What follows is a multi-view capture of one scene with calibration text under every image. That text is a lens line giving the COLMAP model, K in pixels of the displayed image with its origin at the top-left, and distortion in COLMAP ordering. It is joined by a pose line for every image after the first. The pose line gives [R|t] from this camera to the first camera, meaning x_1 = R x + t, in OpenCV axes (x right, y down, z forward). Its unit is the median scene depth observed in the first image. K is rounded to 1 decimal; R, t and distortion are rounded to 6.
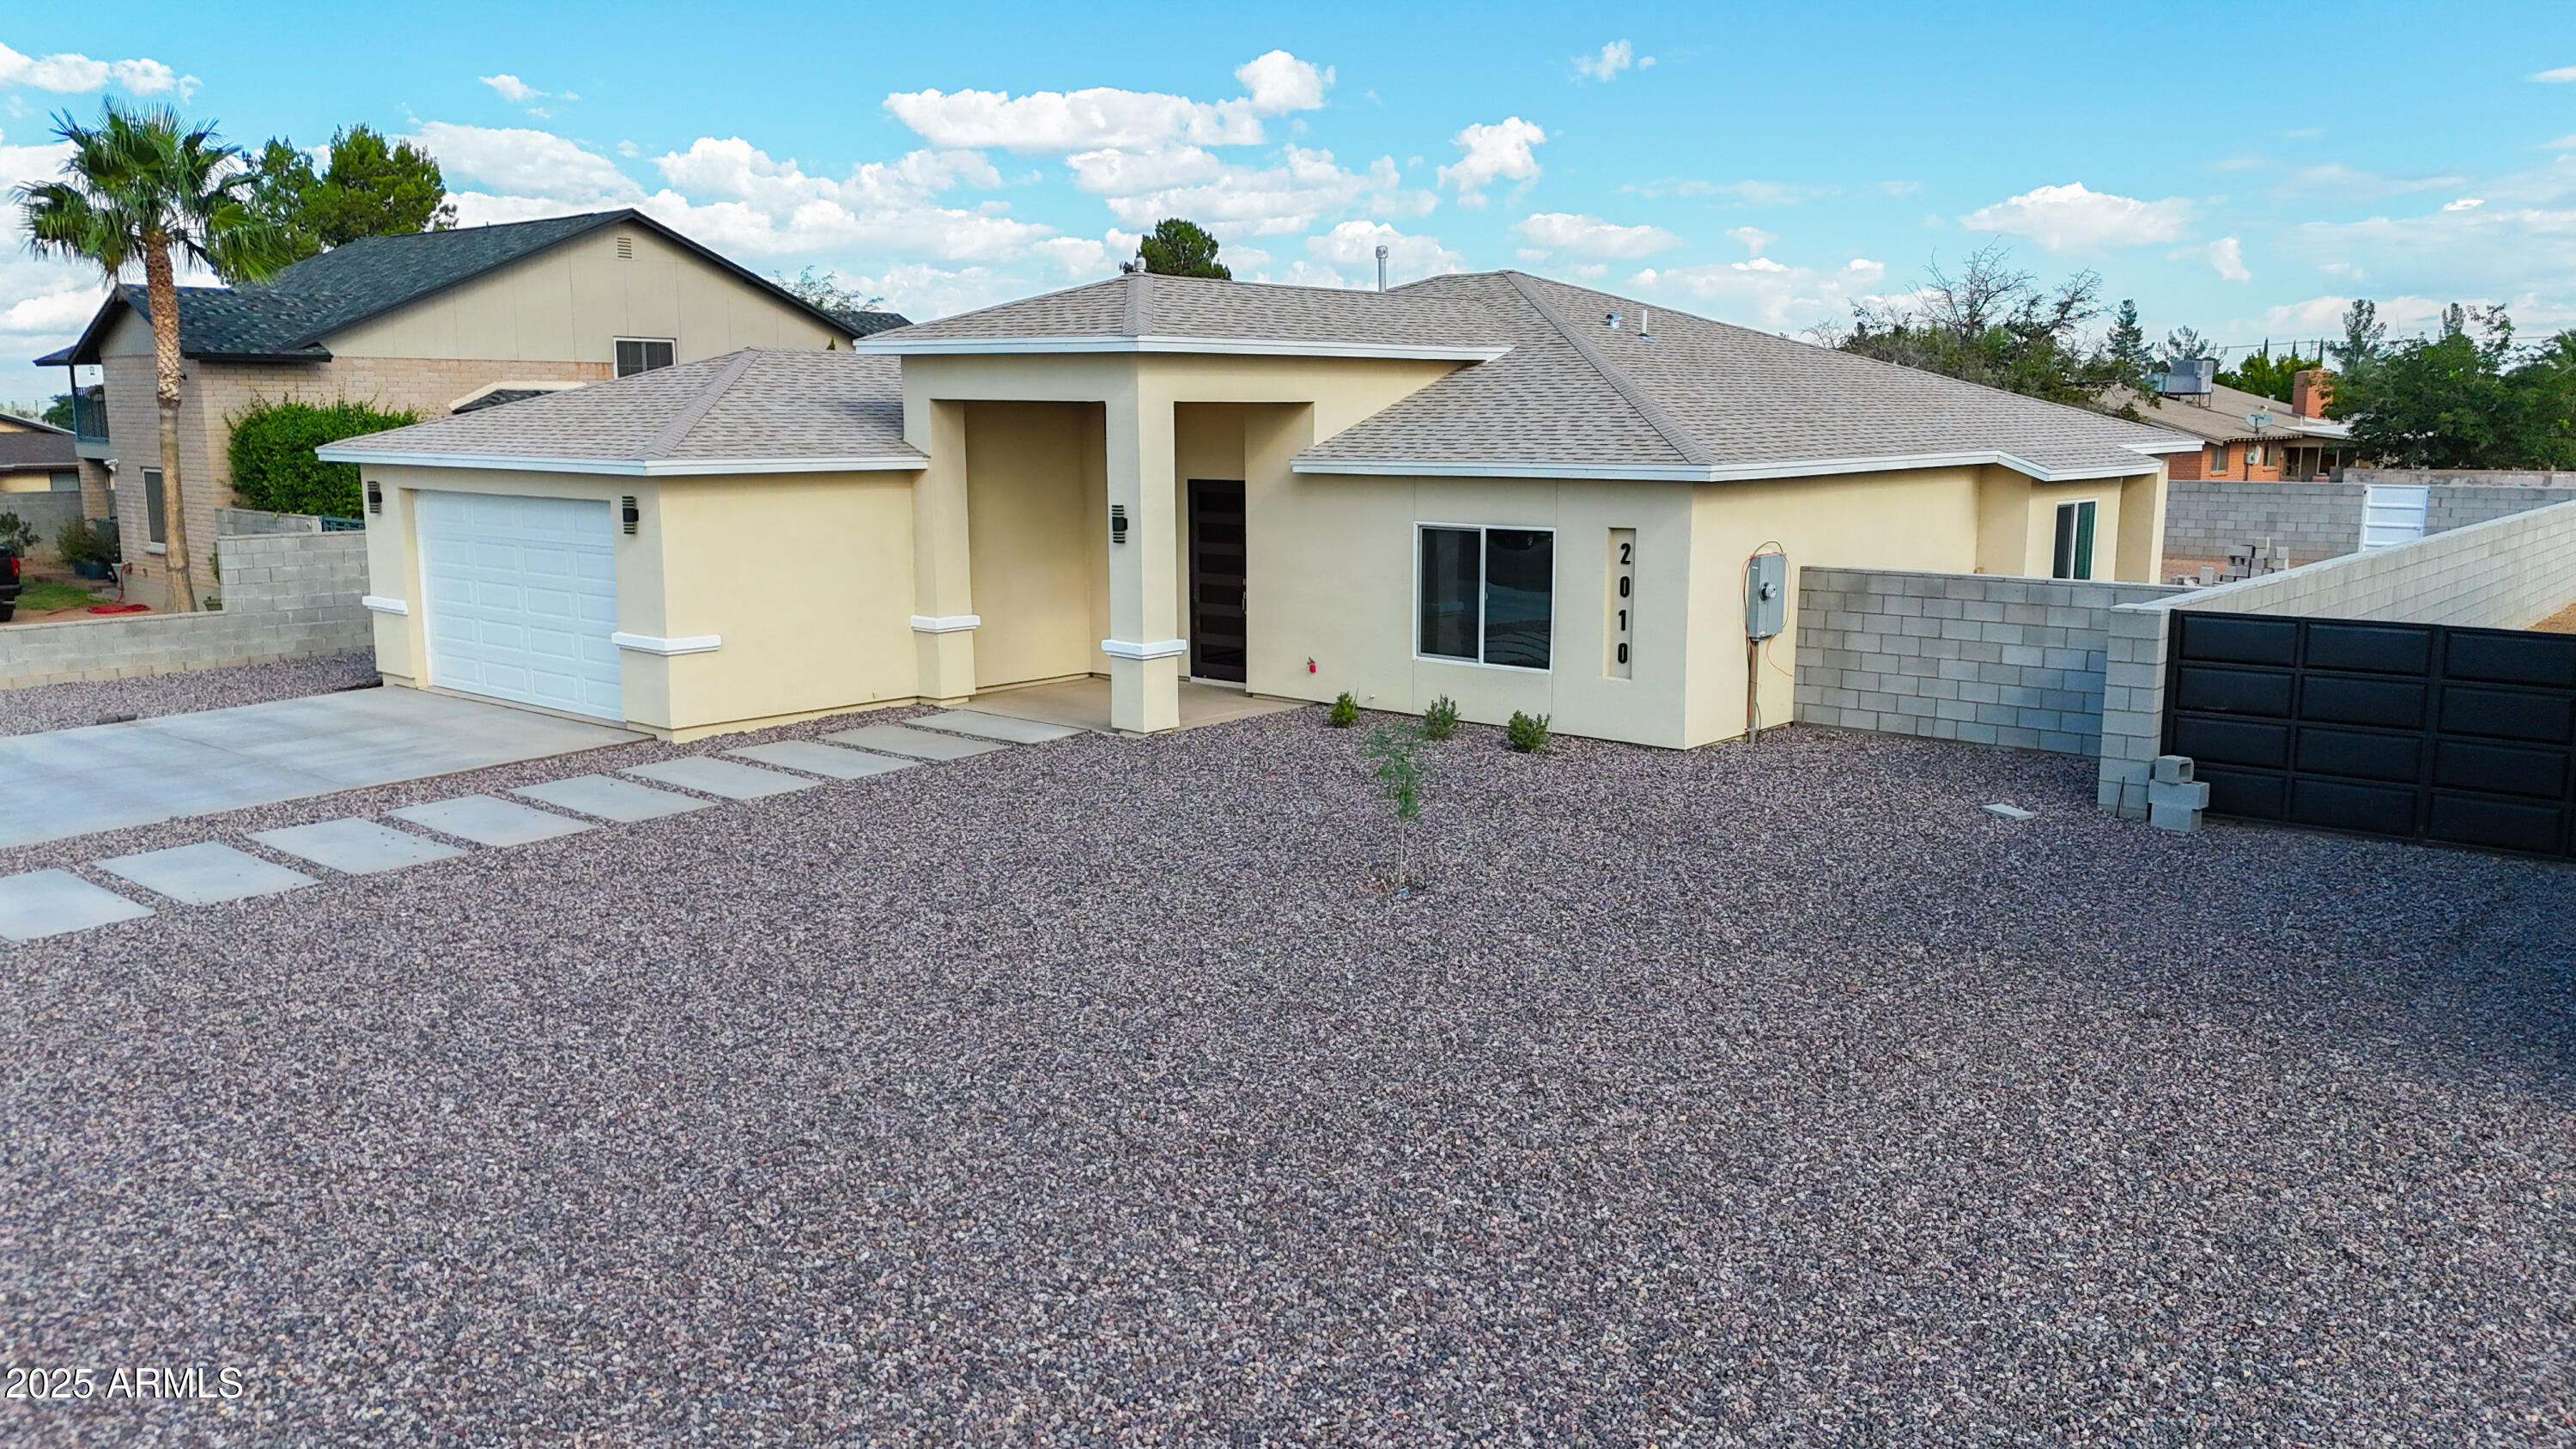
lens RADIAL K [[1886.7, 0, 1285.9], [0, 1886.7, 718.3], [0, 0, 1]] dist [0.084565, -0.091702]
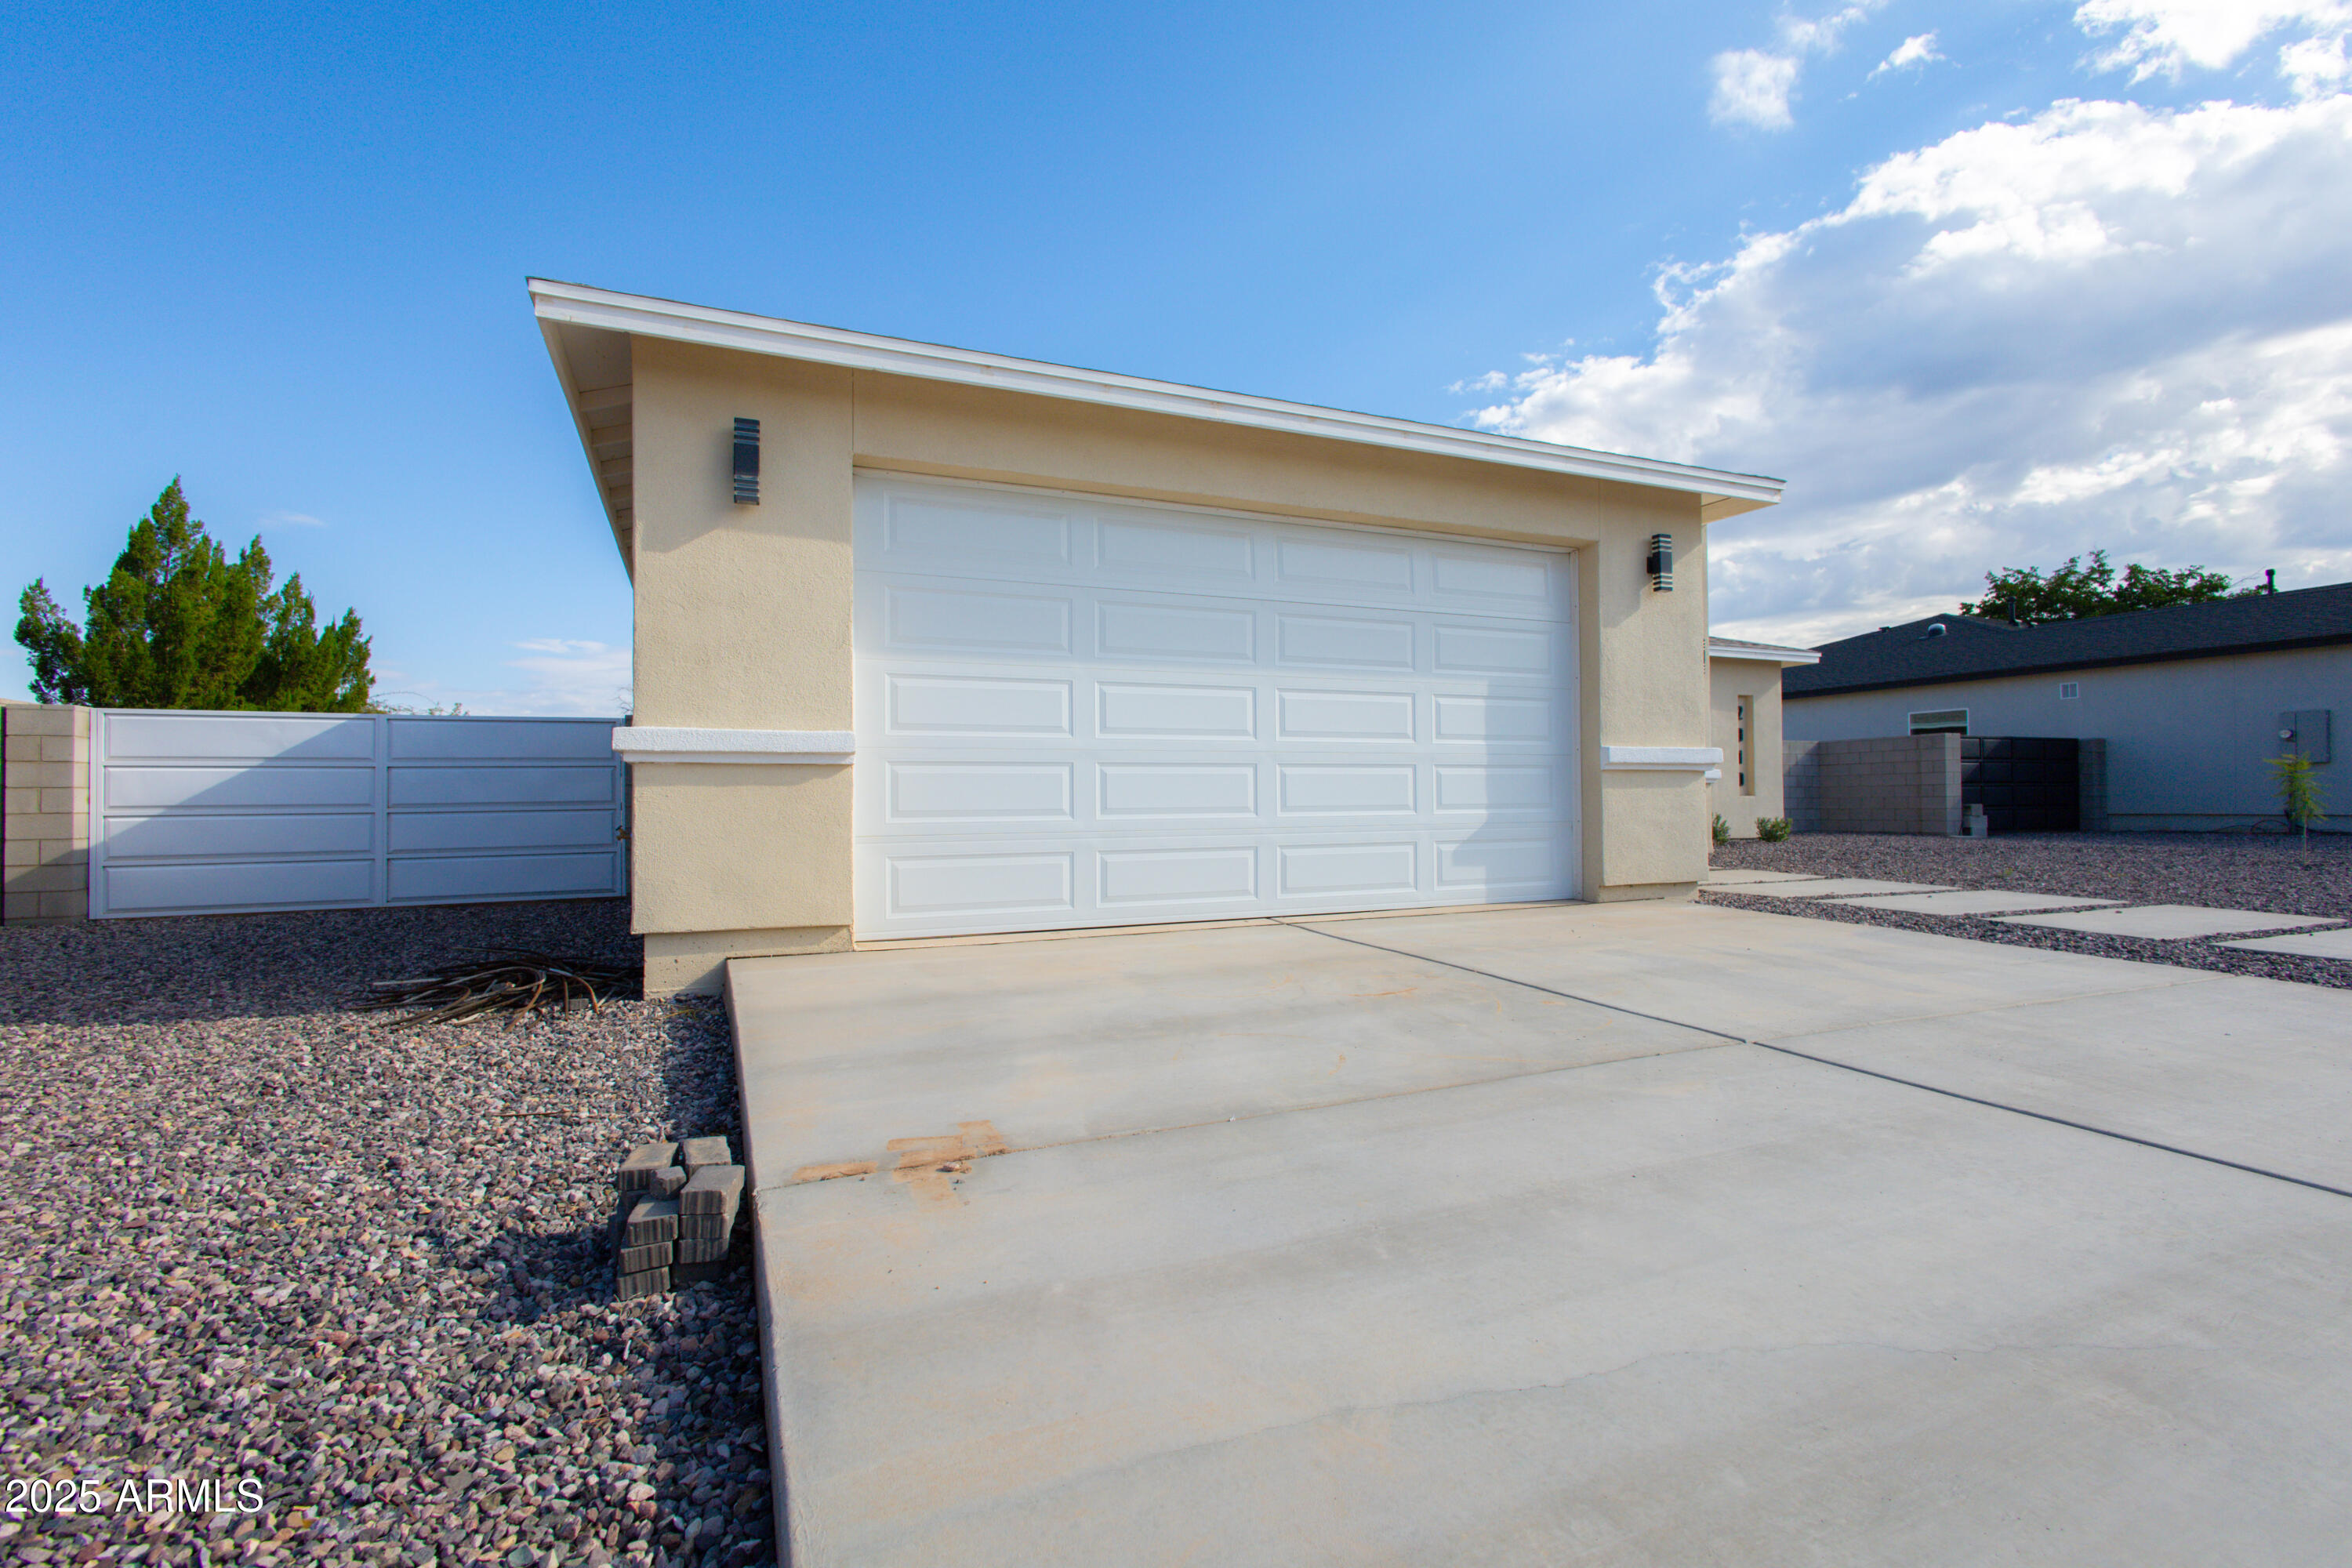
lens RADIAL K [[1077.0, 0, 1176.7], [0, 1077.0, 788.9], [0, 0, 1]] dist [0.002815, 0.000421]
pose [[0.432894, 0.008485, 0.901405, -0.731878], [0.152159, 0.984920, -0.082345, -0.023226], [-0.888510, 0.172804, 0.425075, 0.974461]]
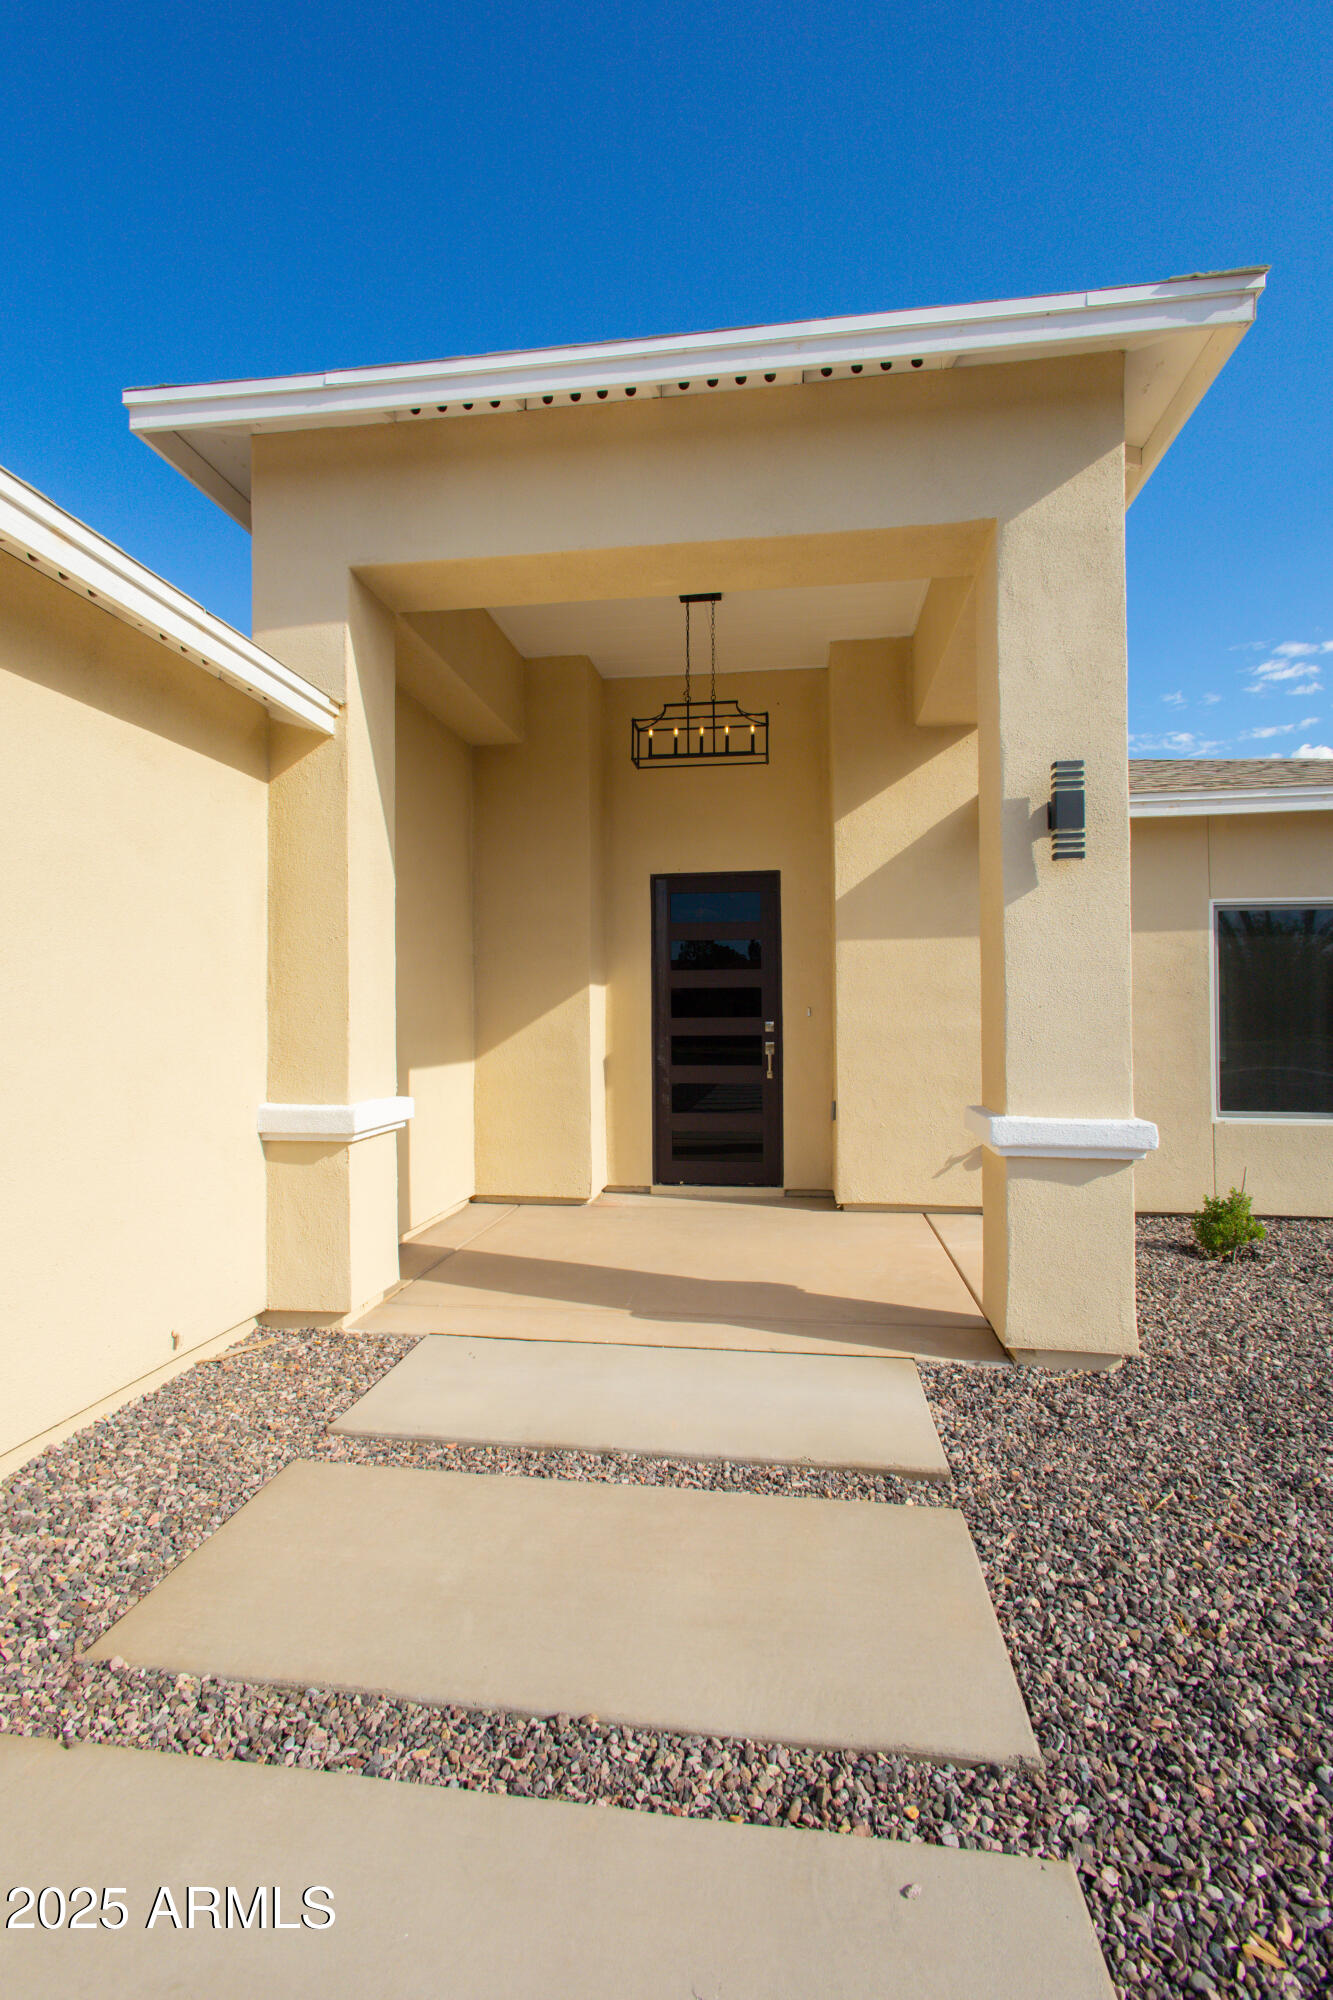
lens RADIAL K [[915.8, 0, 670.1], [0, 915.8, 995.1], [0, 0, 1]] dist [0.002815, 0.000421]
pose [[0.839237, 0.009342, 0.543686, -0.248006], [0.090615, 0.983469, -0.156773, -0.042208], [-0.536162, 0.180836, 0.824517, 0.859278]]
